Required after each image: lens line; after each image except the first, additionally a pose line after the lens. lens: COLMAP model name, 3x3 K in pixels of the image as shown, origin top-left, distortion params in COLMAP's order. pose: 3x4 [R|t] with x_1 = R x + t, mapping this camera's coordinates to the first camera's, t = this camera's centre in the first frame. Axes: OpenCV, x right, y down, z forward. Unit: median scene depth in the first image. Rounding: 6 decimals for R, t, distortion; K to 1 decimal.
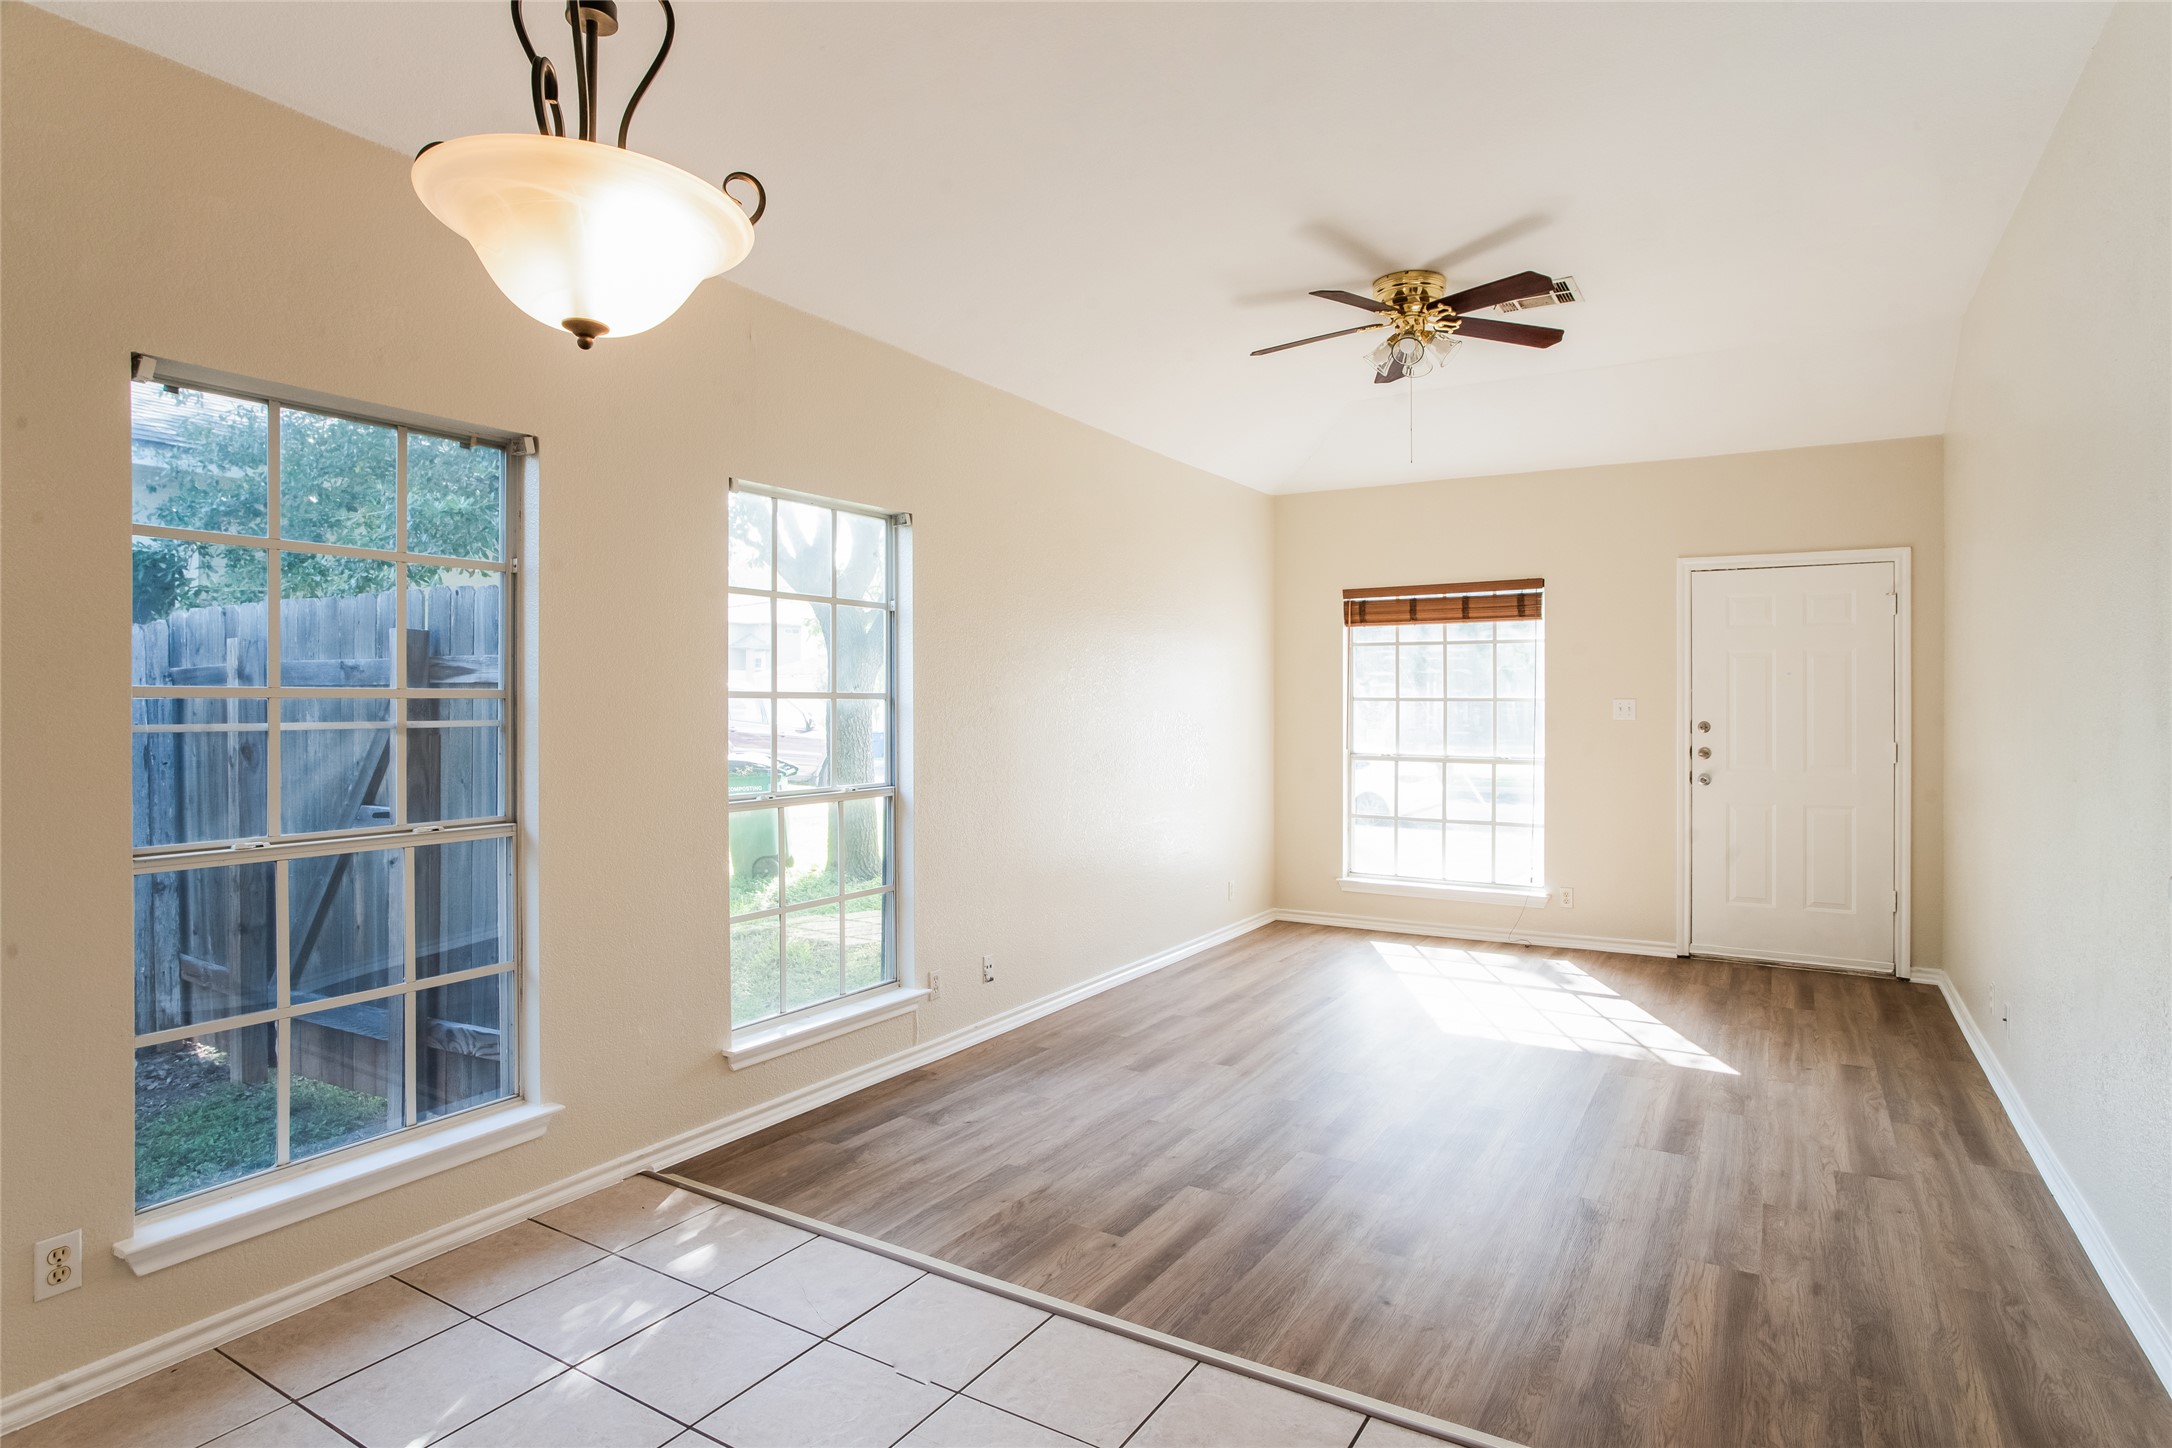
lens RADIAL K [[1129.6, 0, 1086.0], [0, 1129.6, 724.0], [0, 0, 1]] dist [0.000058, 0.001123]
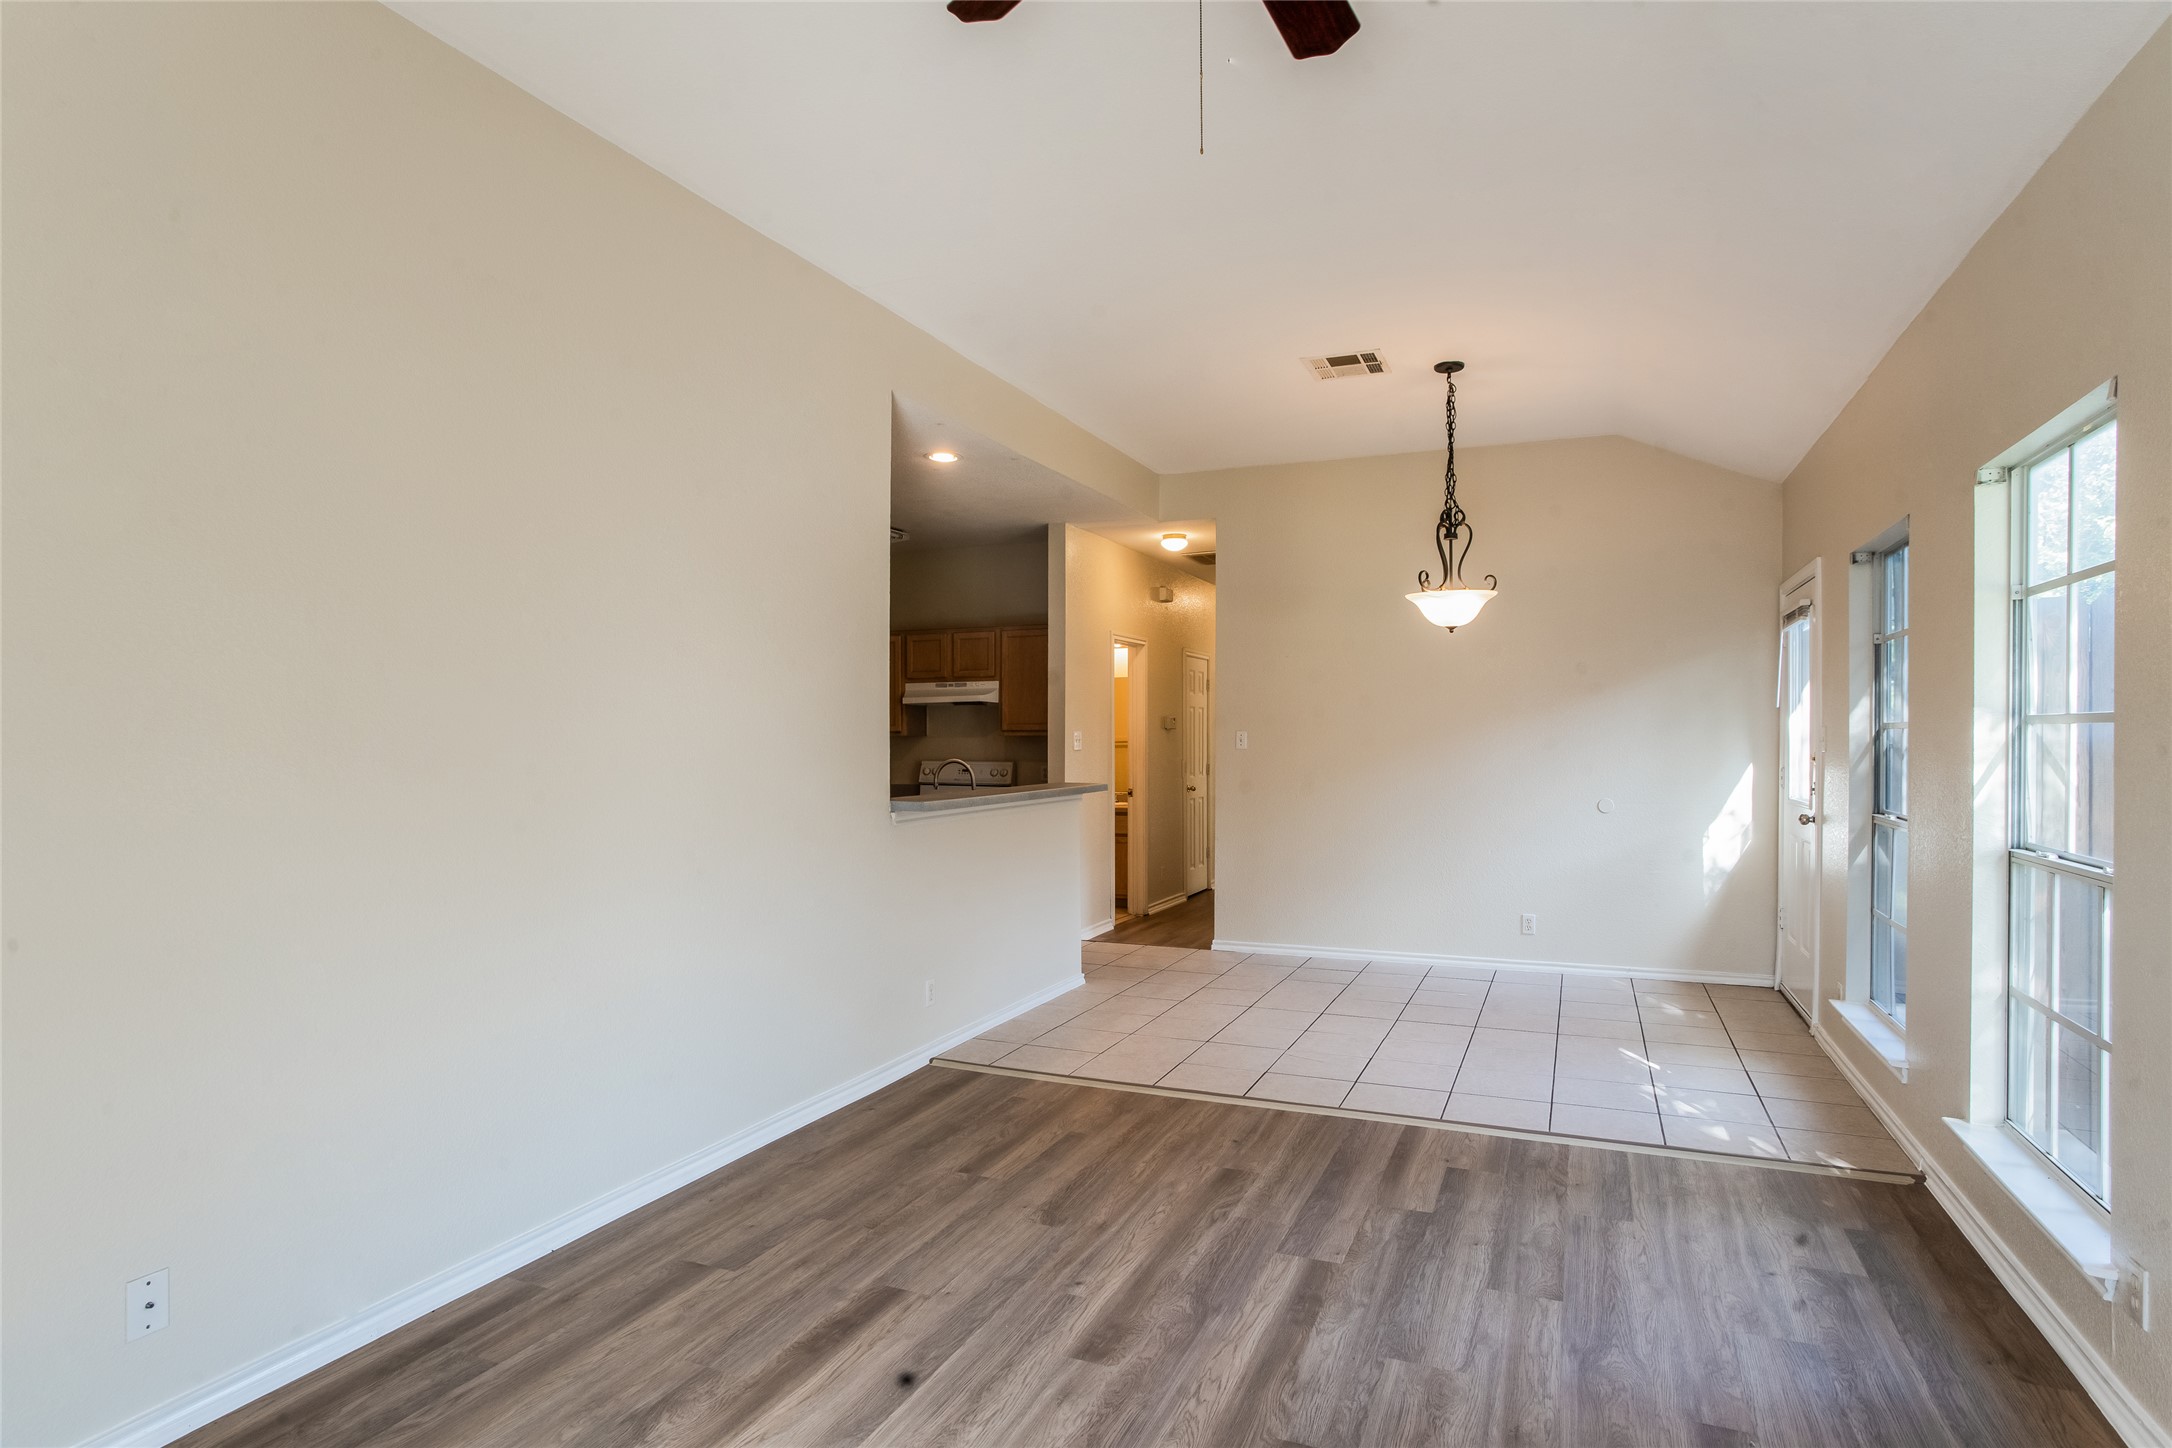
lens RADIAL K [[1129.6, 0, 1086.0], [0, 1129.6, 724.0], [0, 0, 1]] dist [0.000058, 0.001123]
pose [[-0.989216, -0.004006, -0.146412, 0.529825], [-0.004508, 0.999985, 0.003094, -0.024545], [0.146398, 0.003720, -0.989219, 1.899721]]
